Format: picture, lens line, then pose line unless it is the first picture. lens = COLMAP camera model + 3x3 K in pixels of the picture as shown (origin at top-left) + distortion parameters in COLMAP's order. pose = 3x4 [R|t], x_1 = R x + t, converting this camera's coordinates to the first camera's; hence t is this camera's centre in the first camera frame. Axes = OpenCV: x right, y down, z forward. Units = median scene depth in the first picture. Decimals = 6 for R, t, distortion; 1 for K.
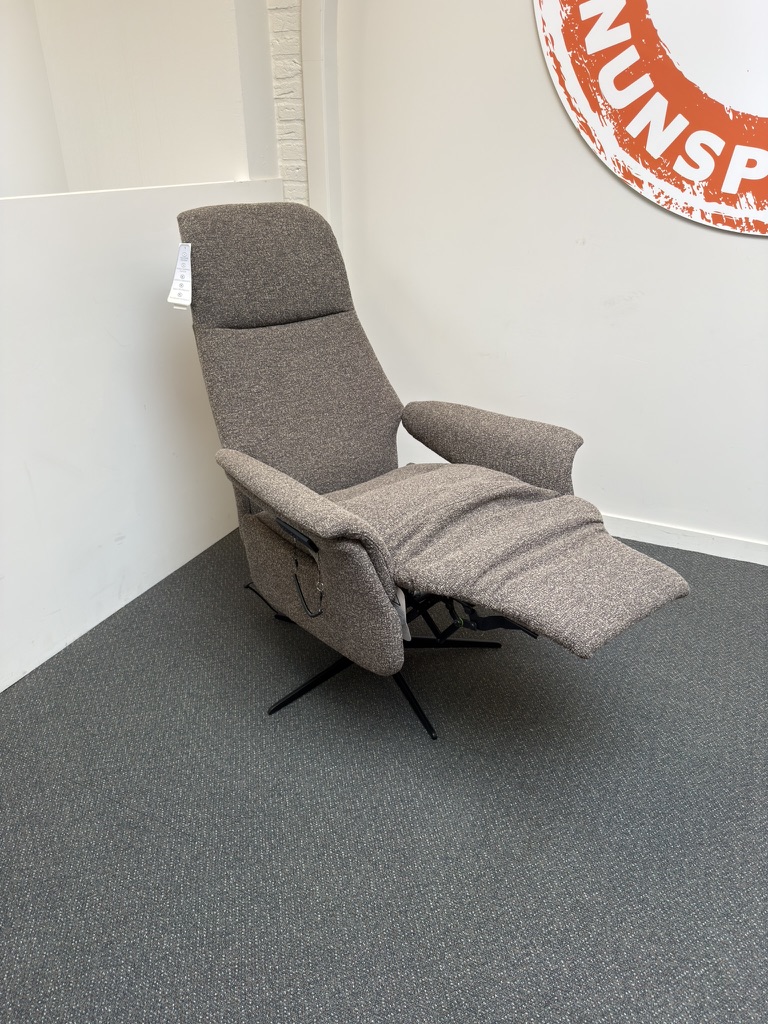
lens RADIAL K [[739.0, 0, 386.3], [0, 739.0, 509.7], [0, 0, 1]] dist [0.003206, -0.016785]
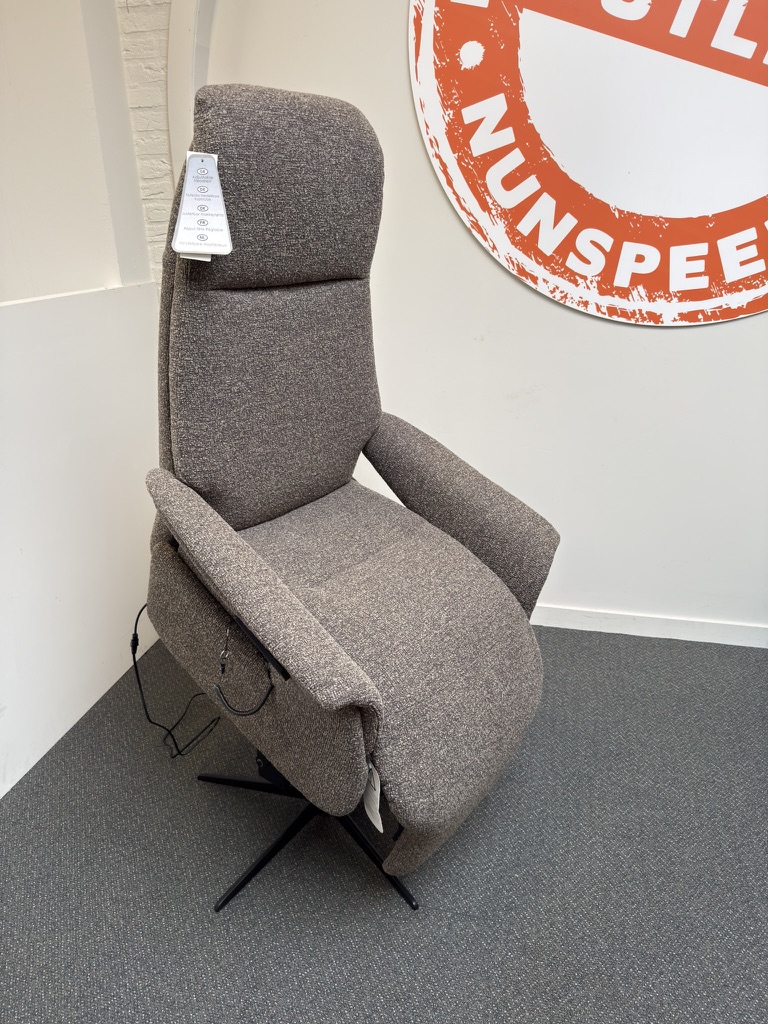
lens RADIAL K [[739.0, 0, 381.4], [0, 739.0, 513.4], [0, 0, 1]] dist [0.003206, -0.016785]
pose [[0.977613, -0.090374, 0.190015, -0.081606], [0.106117, 0.991569, -0.074360, -0.077107], [-0.181692, 0.092859, 0.978961, 0.088484]]
